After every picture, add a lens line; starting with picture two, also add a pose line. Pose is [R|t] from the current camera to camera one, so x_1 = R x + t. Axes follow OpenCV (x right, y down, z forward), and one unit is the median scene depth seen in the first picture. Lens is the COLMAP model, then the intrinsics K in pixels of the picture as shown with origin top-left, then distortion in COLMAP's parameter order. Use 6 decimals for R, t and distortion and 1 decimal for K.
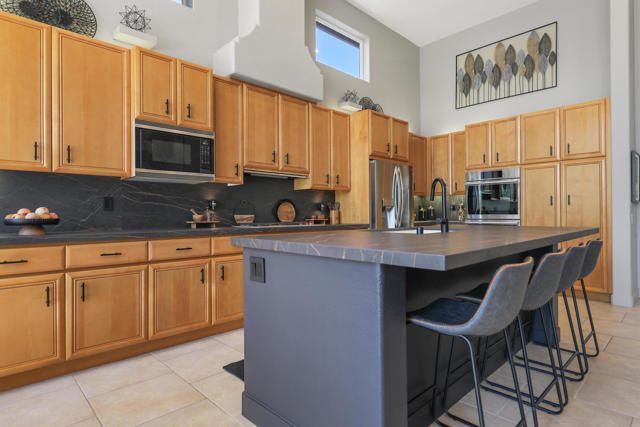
lens RADIAL K [[358.5, 0, 318.4], [0, 358.5, 214.8], [0, 0, 1]] dist [0.013678, 0.000008]
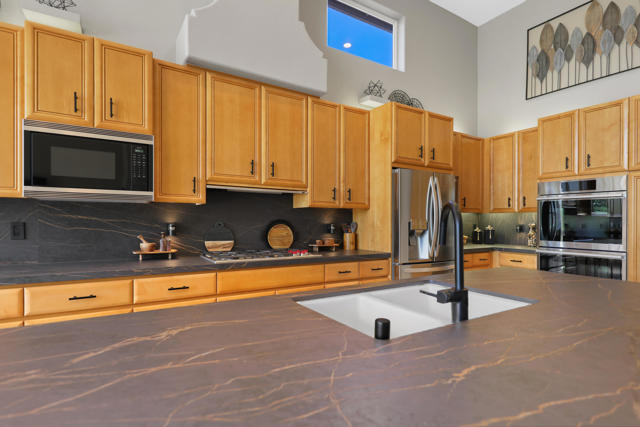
lens RADIAL K [[337.2, 0, 311.7], [0, 337.2, 219.5], [0, 0, 1]] dist [0.020210, -0.007524]
pose [[0.975946, 0.013615, -0.217589, 0.130024], [-0.014958, 0.999878, -0.004523, -0.039042], [0.217501, 0.007669, 0.976030, 0.261947]]
